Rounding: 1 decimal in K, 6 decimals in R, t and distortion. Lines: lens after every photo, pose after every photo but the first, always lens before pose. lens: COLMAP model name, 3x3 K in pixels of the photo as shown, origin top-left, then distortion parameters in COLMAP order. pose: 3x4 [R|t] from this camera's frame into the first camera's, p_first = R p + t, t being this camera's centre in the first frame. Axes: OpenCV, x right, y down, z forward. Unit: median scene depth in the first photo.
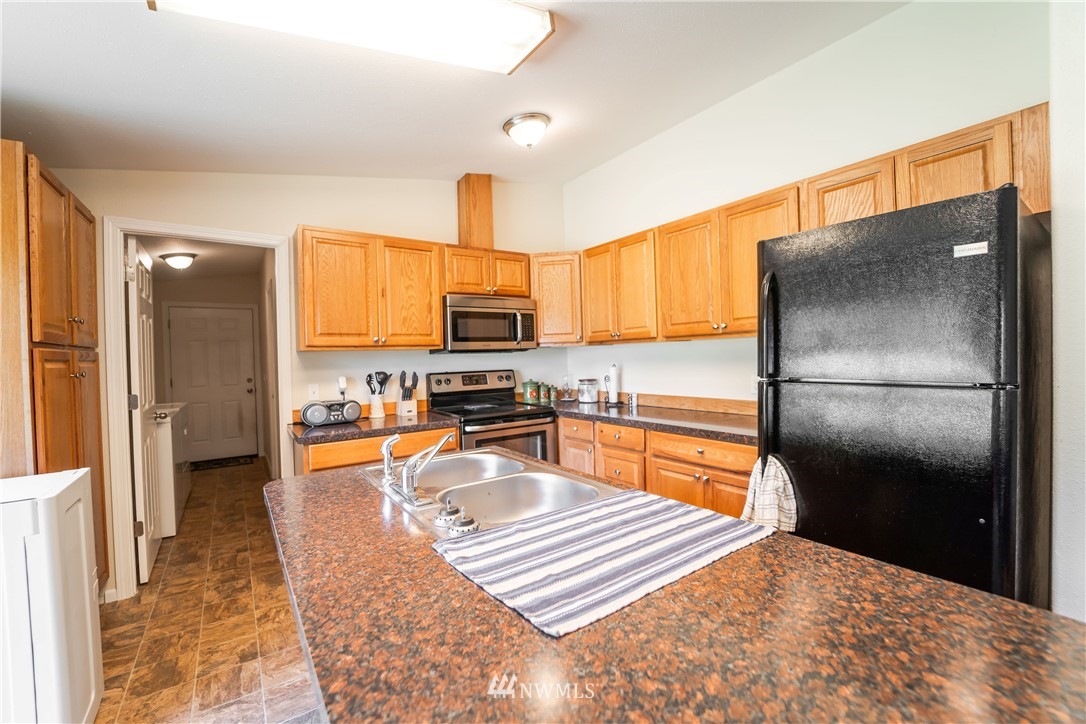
lens RADIAL K [[439.0, 0, 522.1], [0, 439.0, 364.2], [0, 0, 1]] dist [-0.002418, -0.000122]
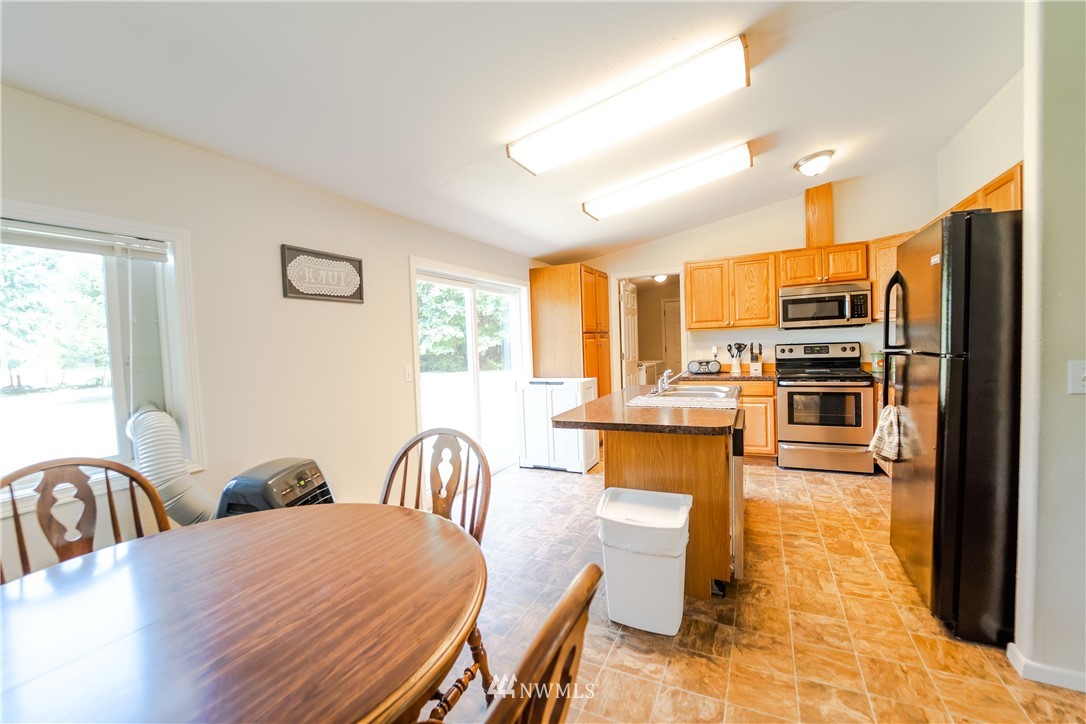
lens RADIAL K [[439.0, 0, 549.2], [0, 439.0, 365.3], [0, 0, 1]] dist [-0.002418, -0.000122]
pose [[0.513228, 0.048906, -0.856858, 0.622540], [0.010079, 0.997963, 0.062997, -0.007943], [0.858193, -0.040968, 0.511690, -0.338604]]
